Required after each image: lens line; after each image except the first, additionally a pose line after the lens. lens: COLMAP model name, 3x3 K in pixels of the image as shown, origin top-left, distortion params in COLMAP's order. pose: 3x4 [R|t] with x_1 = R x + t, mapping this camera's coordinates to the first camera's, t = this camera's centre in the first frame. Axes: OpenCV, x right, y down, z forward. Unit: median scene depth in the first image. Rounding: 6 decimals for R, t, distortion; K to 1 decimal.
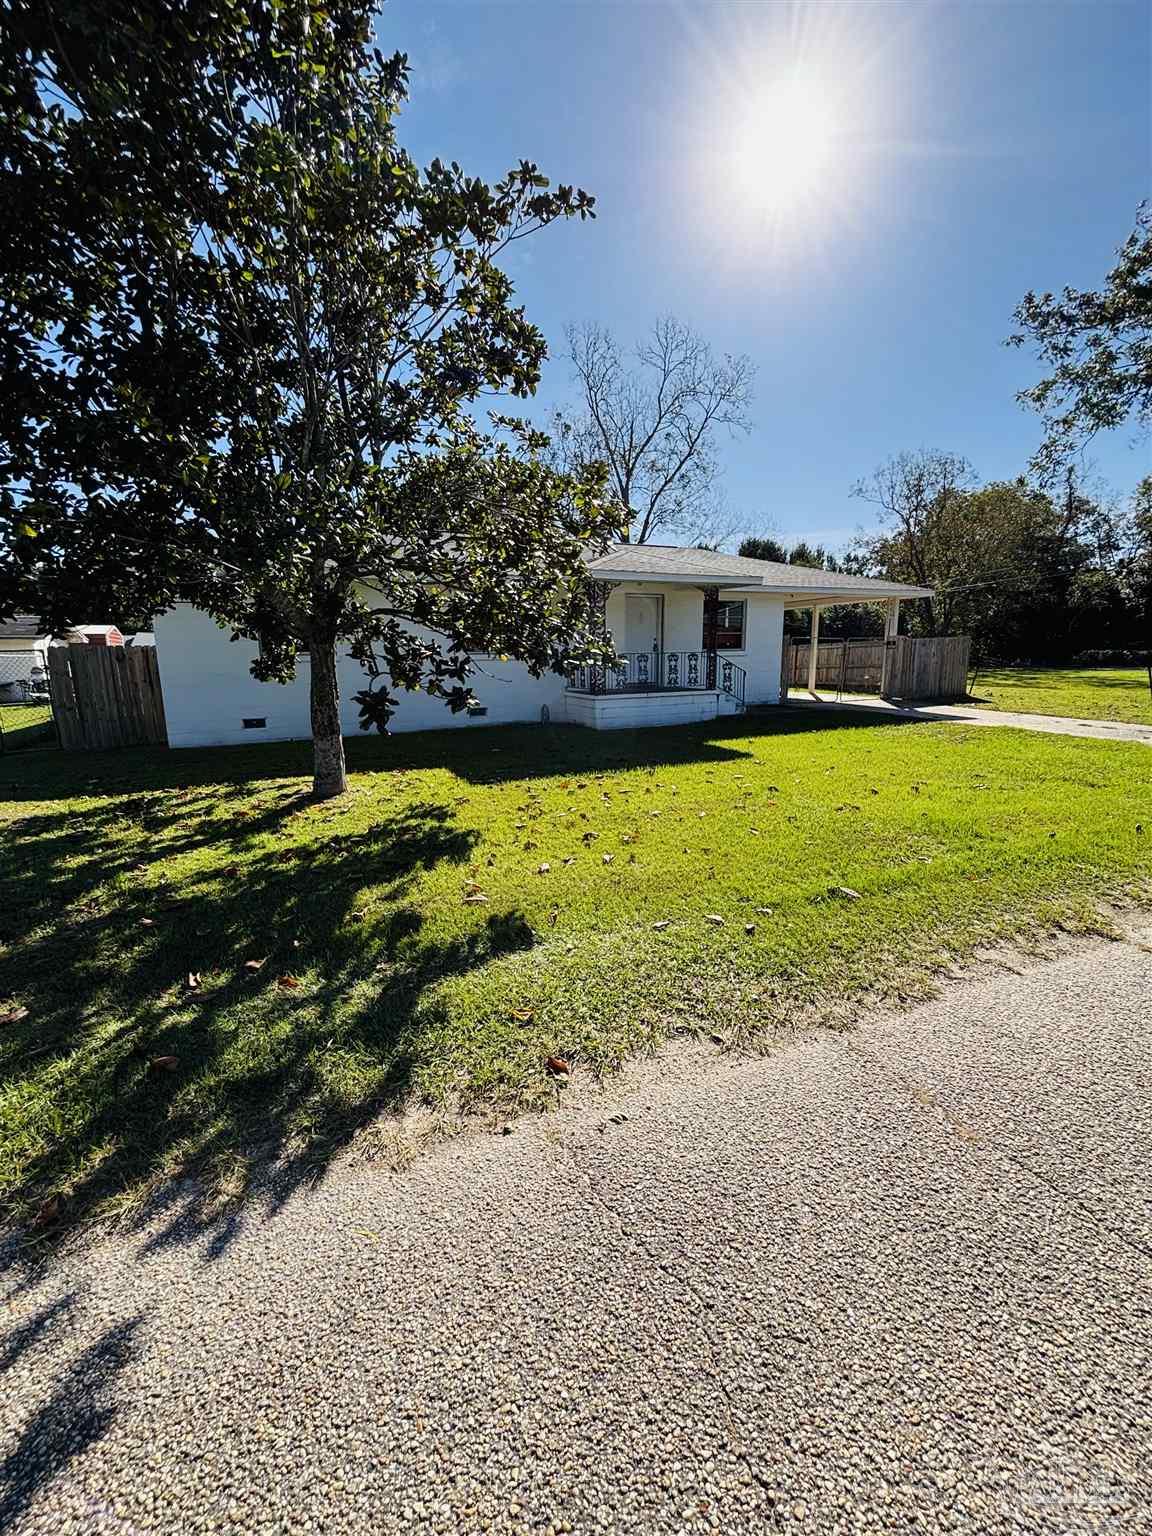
lens RADIAL K [[617.5, 0, 577.6], [0, 617.5, 766.7], [0, 0, 1]] dist [-0.002249, -0.000965]
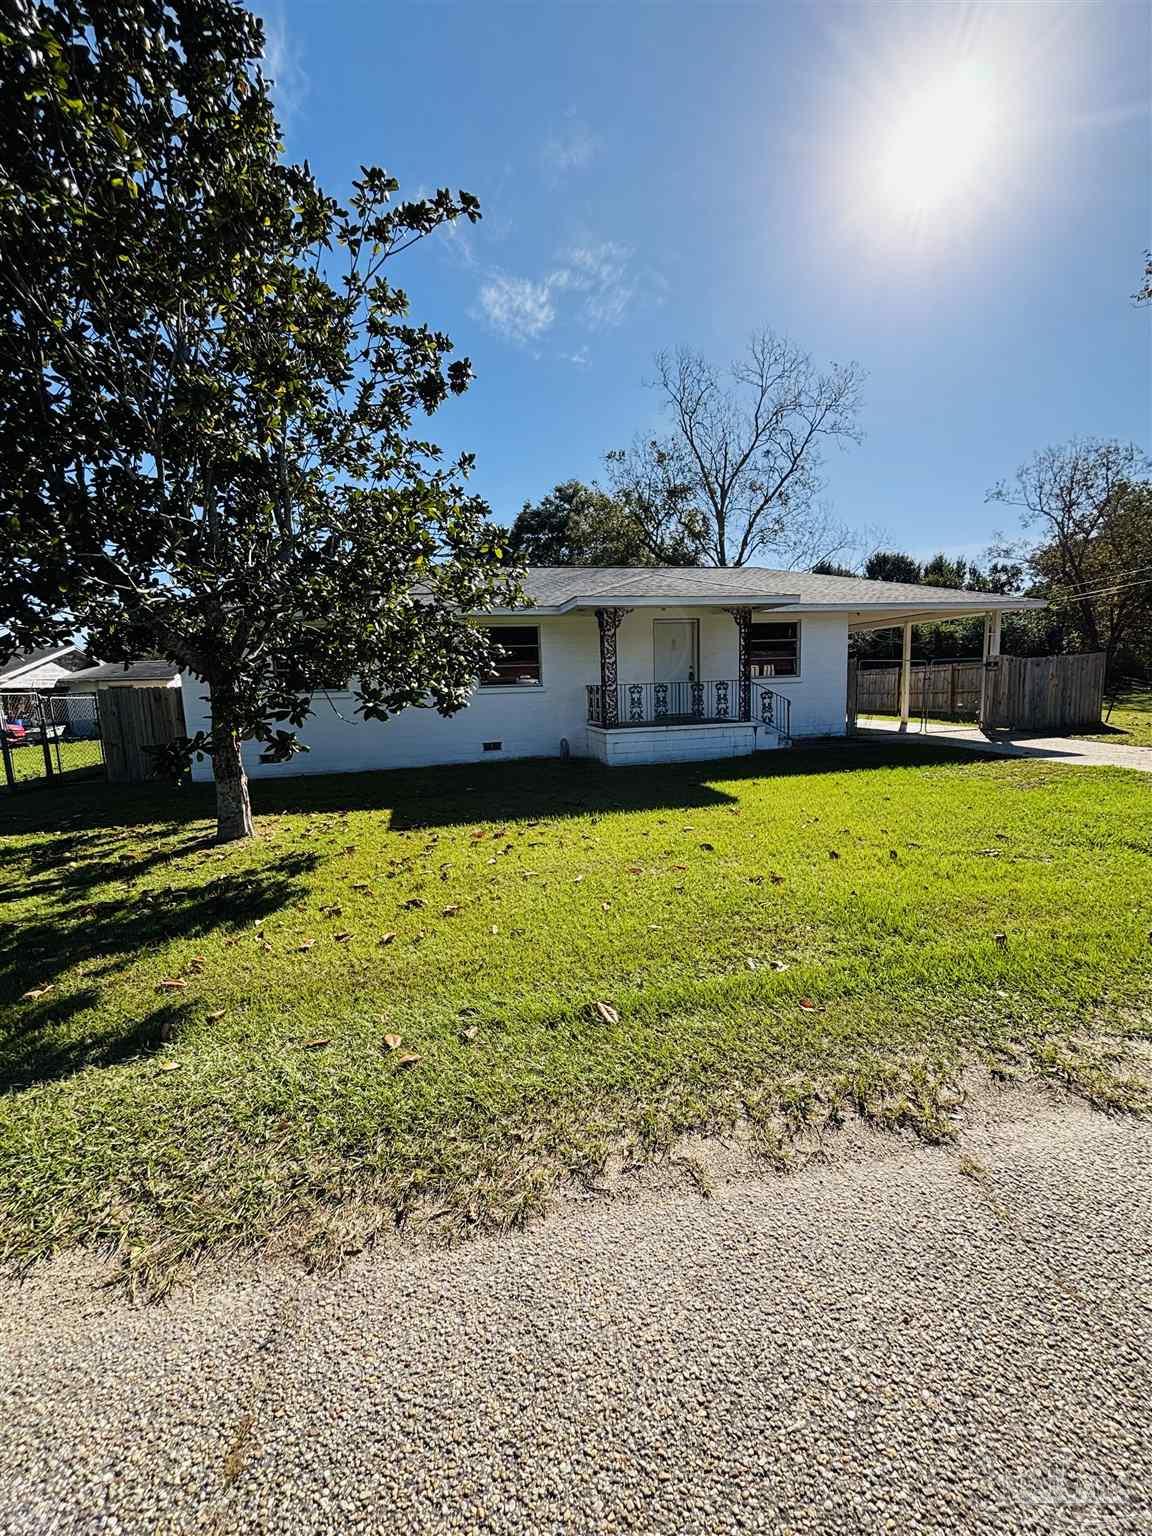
lens RADIAL K [[617.5, 0, 573.9], [0, 617.5, 769.2], [0, 0, 1]] dist [-0.002249, -0.000965]
pose [[0.979248, 0.008414, -0.202492, 0.161215], [-0.016393, 0.999152, -0.037759, -0.017927], [0.202003, 0.040295, 0.978556, 0.074335]]
